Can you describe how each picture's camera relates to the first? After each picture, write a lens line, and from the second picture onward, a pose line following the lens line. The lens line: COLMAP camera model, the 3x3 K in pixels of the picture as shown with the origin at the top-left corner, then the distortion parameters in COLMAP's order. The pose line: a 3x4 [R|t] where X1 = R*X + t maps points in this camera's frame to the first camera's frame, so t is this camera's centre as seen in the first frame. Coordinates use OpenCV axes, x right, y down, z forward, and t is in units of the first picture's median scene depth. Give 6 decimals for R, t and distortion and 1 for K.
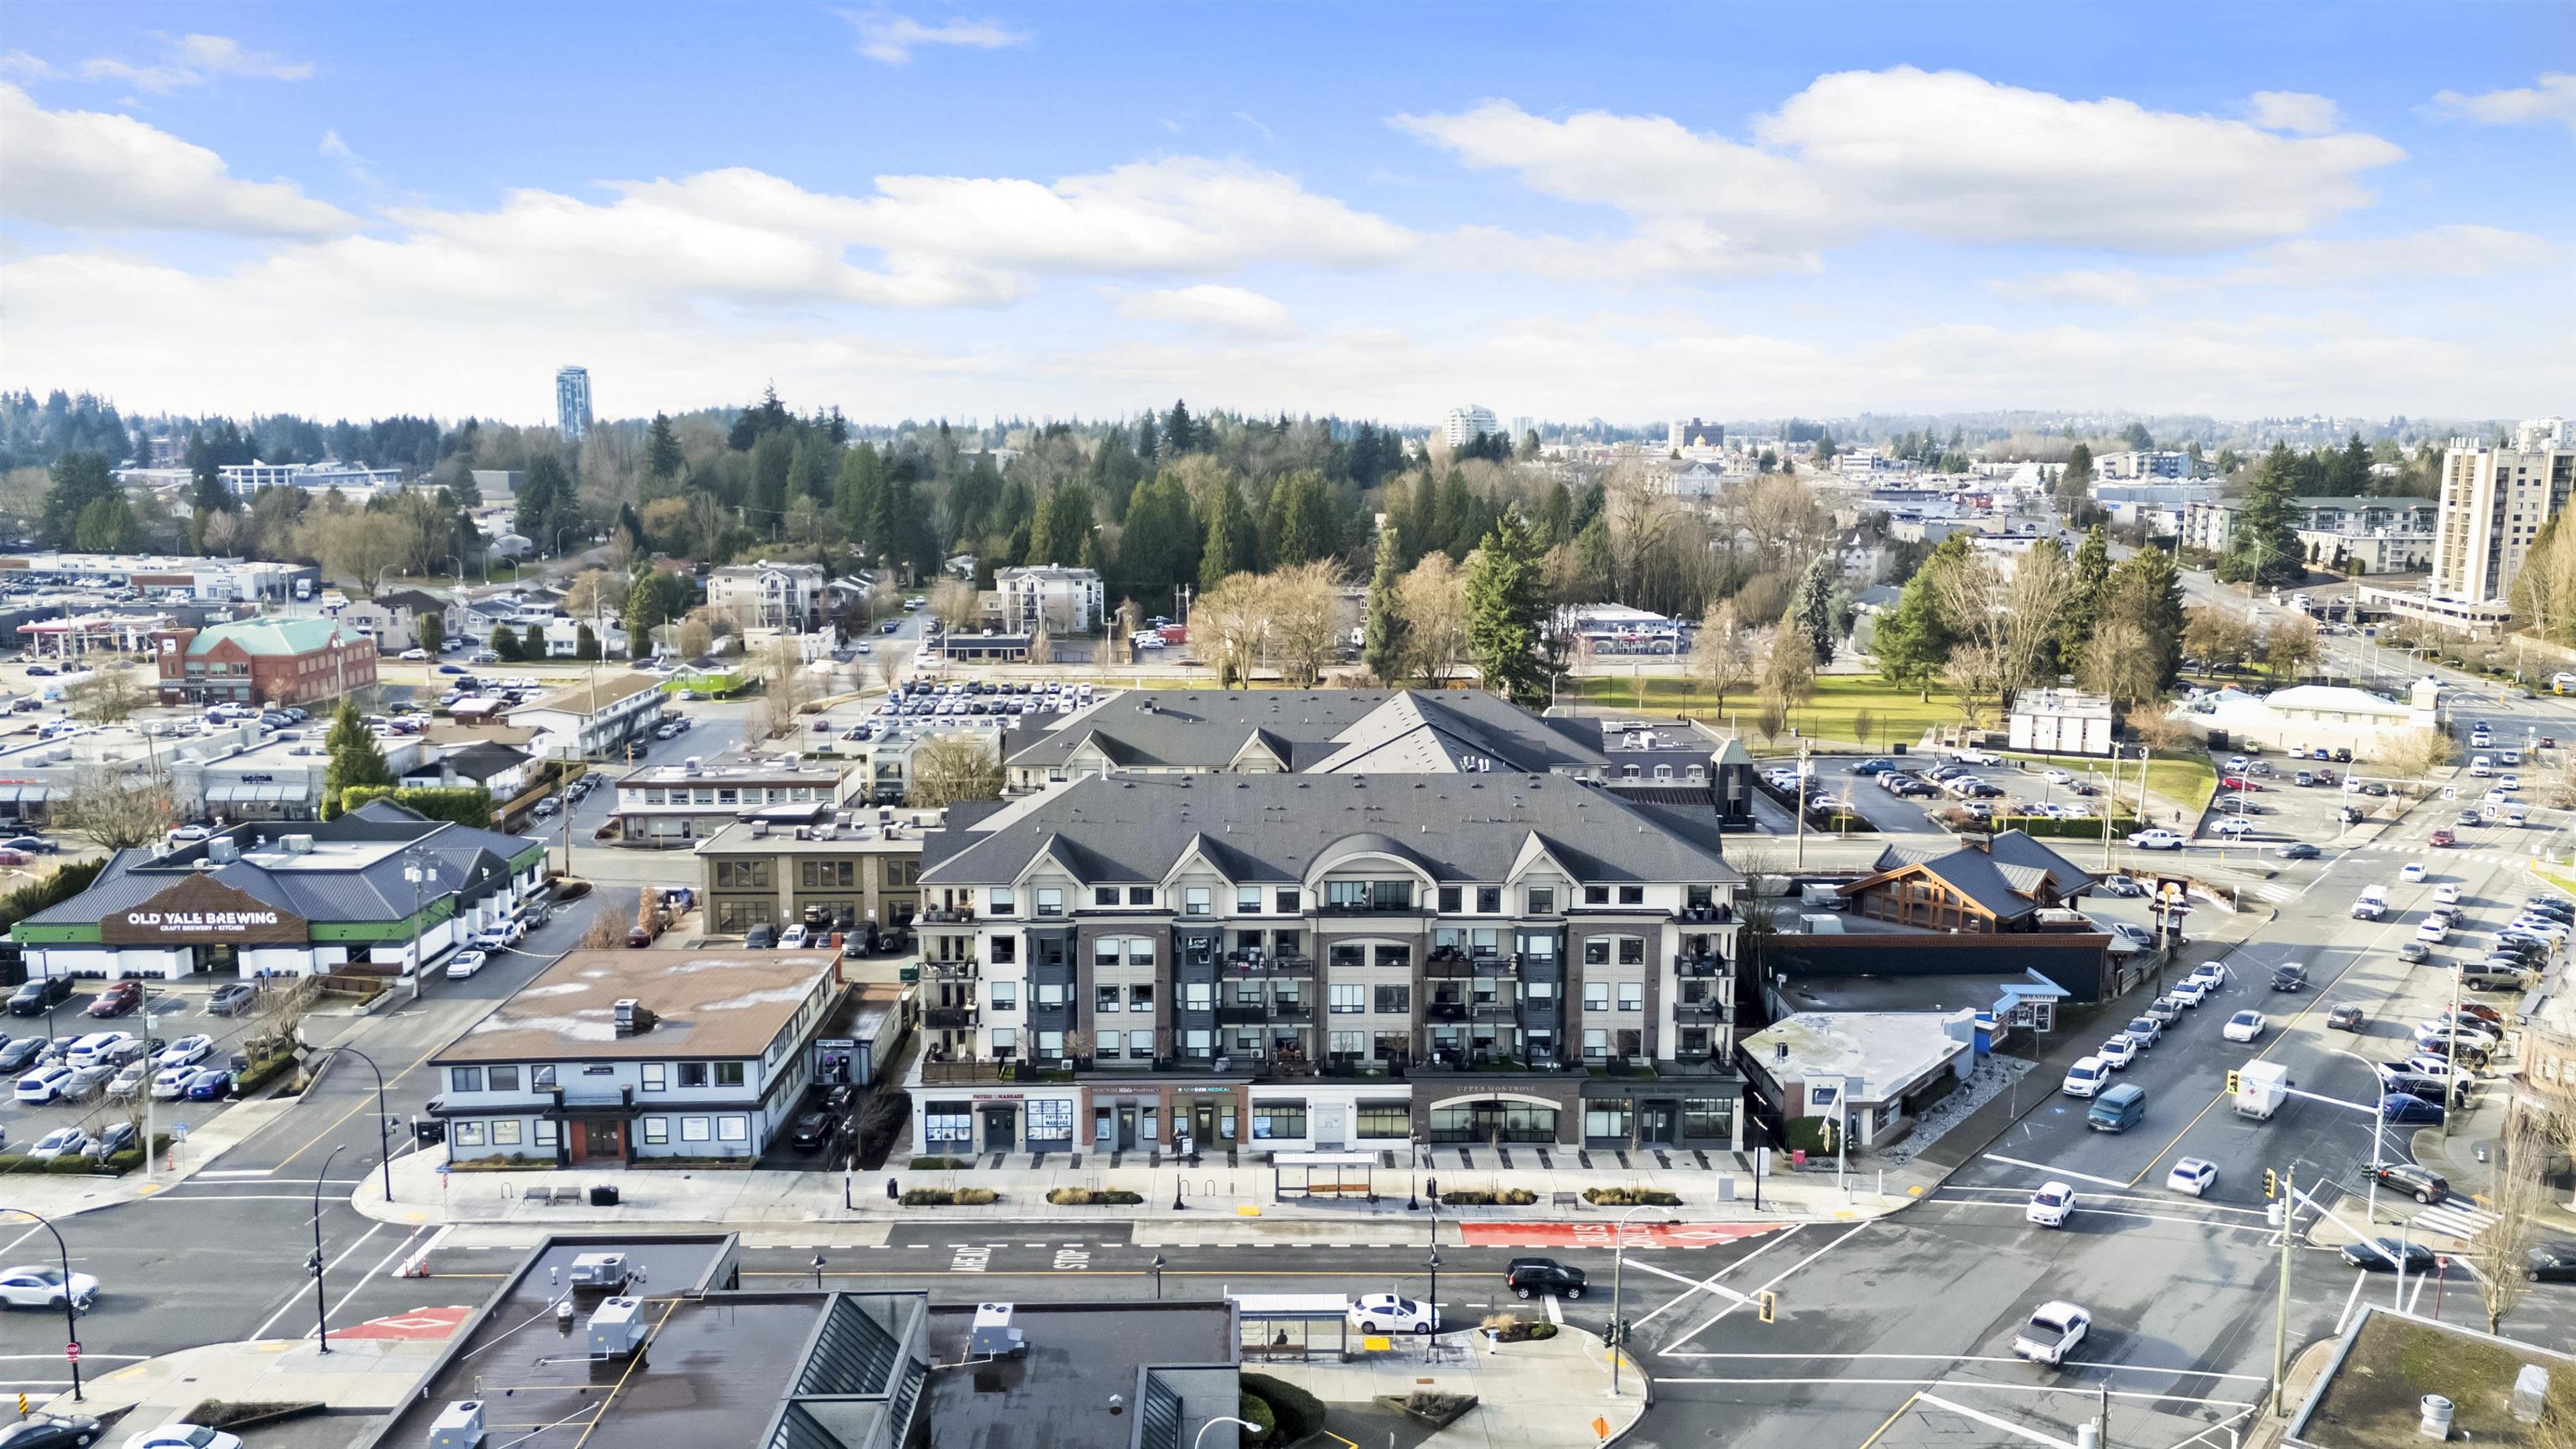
lens RADIAL K [[1961.9, 0, 1281.9], [0, 1961.9, 677.2], [0, 0, 1]] dist [0.065773, -0.058098]
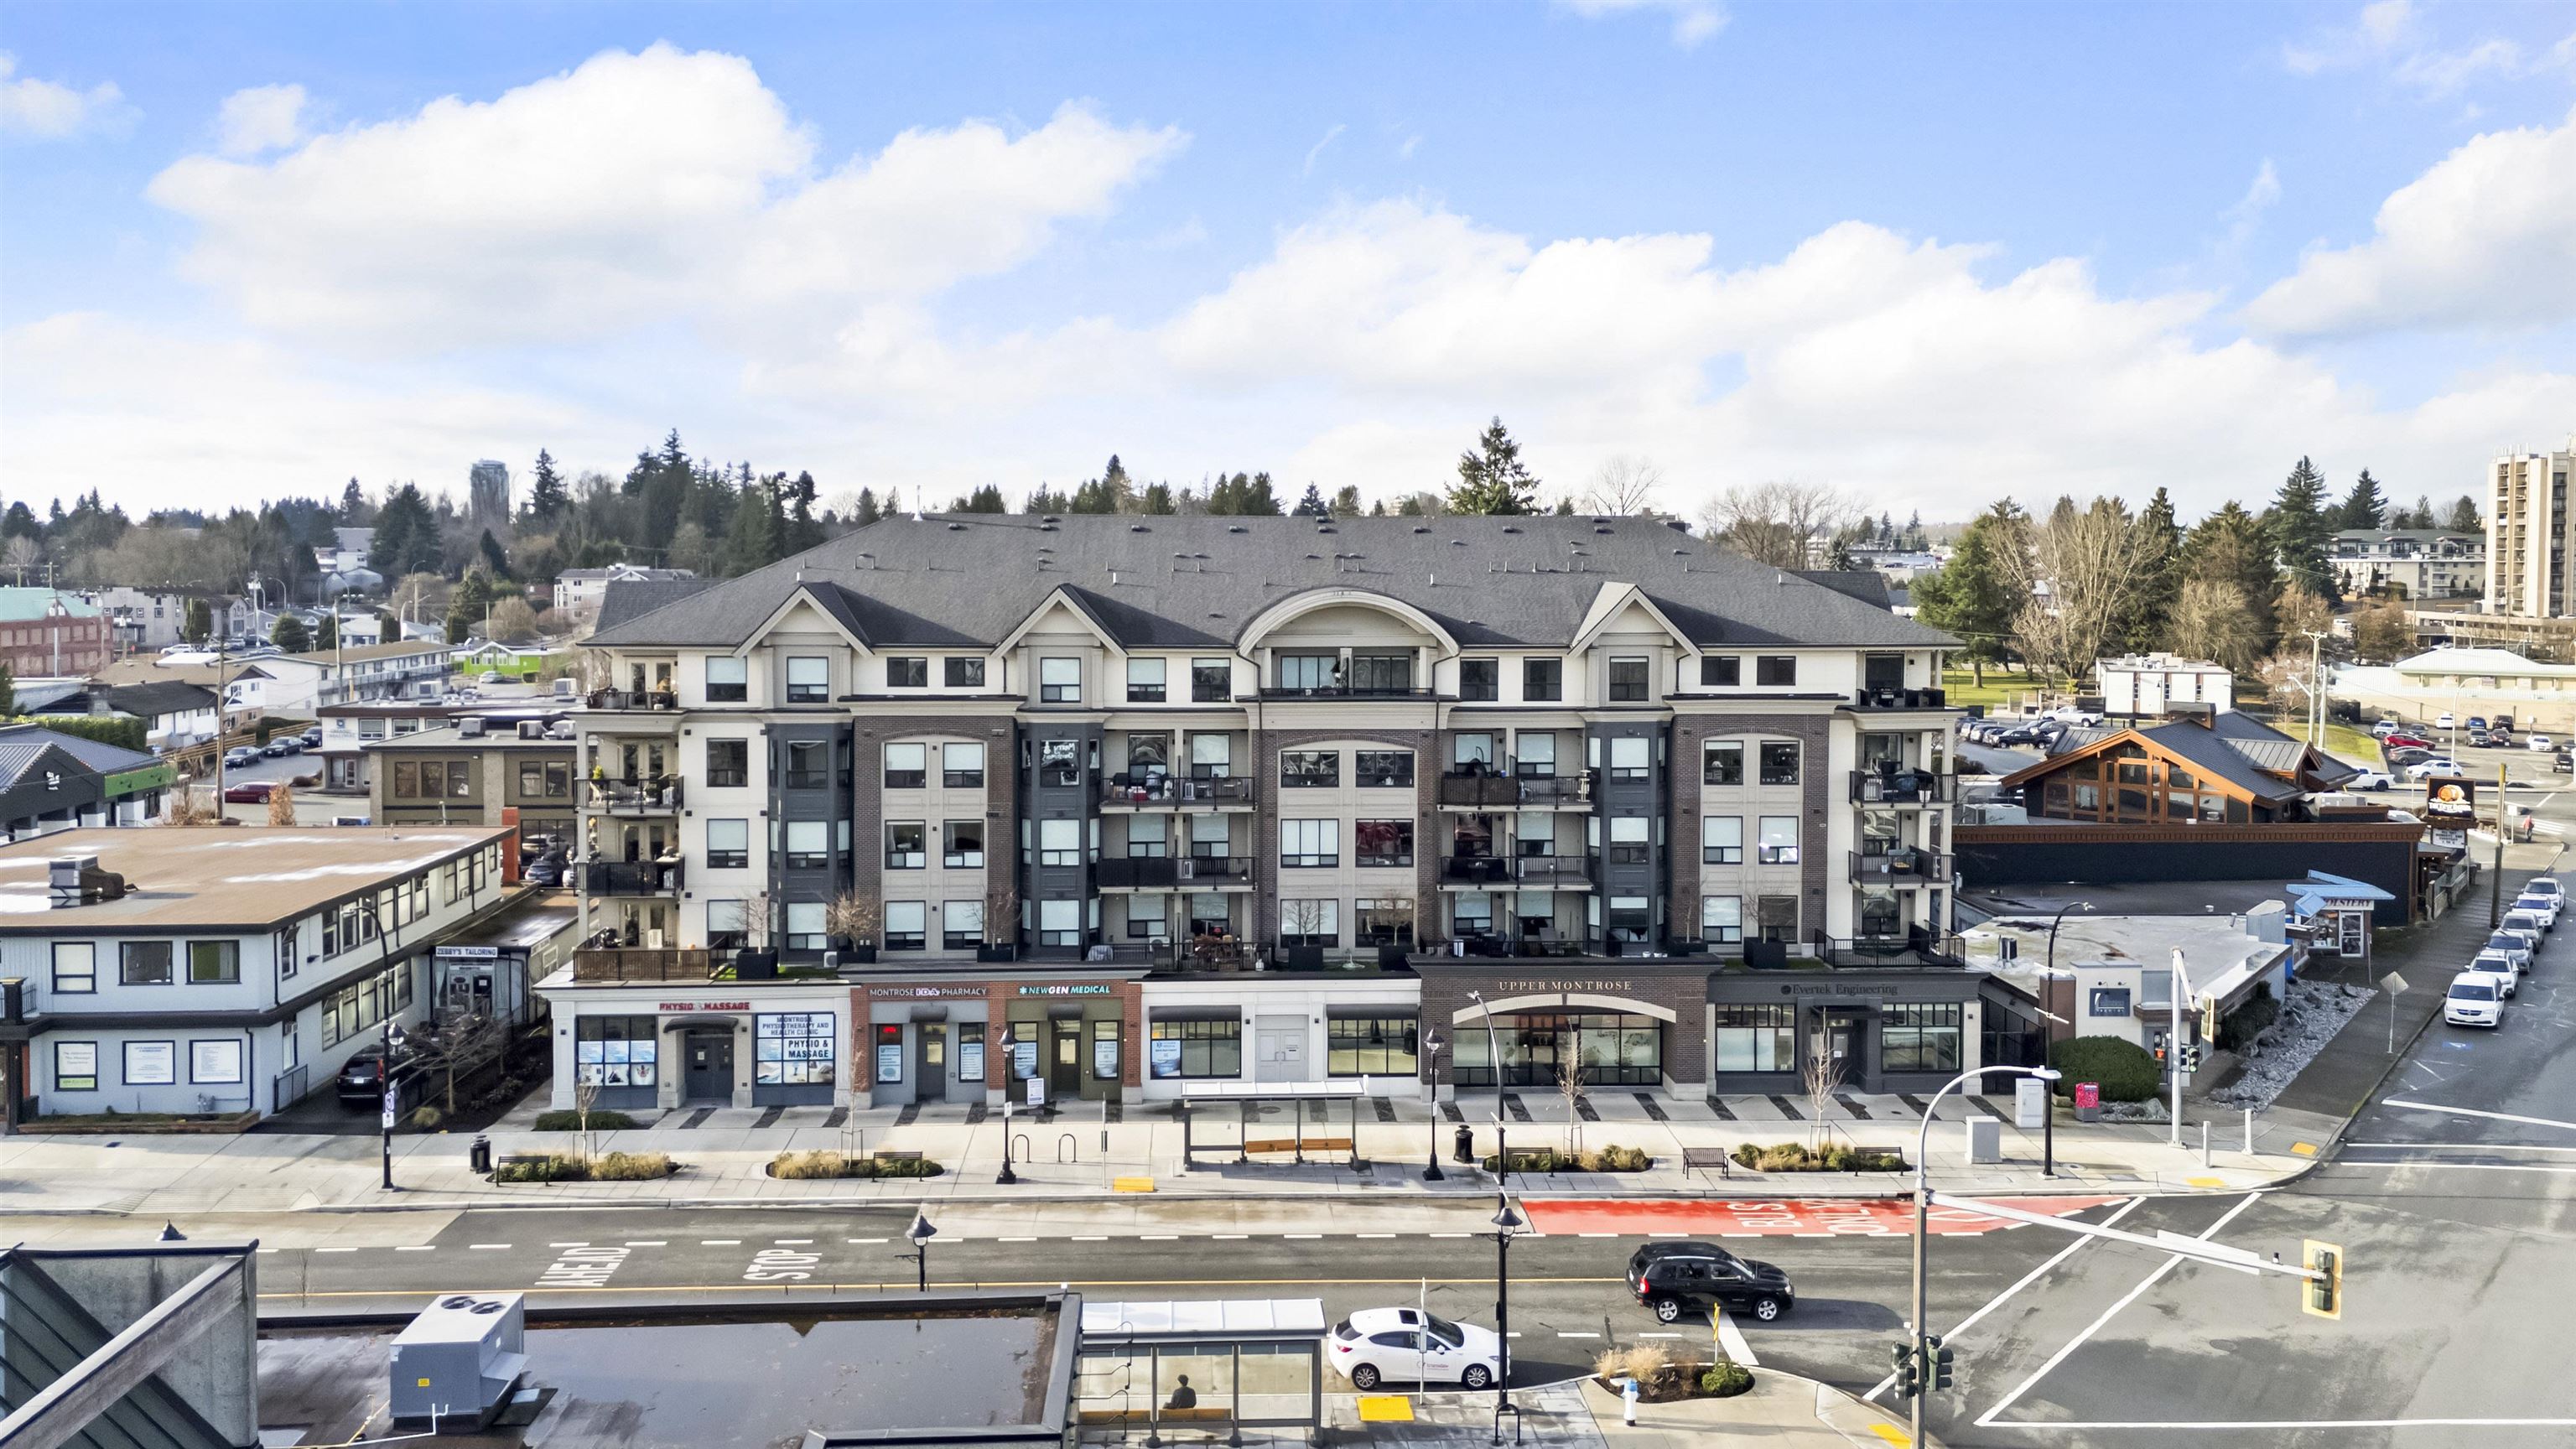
lens RADIAL K [[1900.7, 0, 1287.5], [0, 1900.7, 618.0], [0, 0, 1]] dist [0.036940, -0.009731]
pose [[0.999483, -0.000384, 0.032154, 0.007975], [0.004010, 0.993610, -0.112794, 0.160921], [-0.031905, 0.112864, 0.993098, 0.420214]]
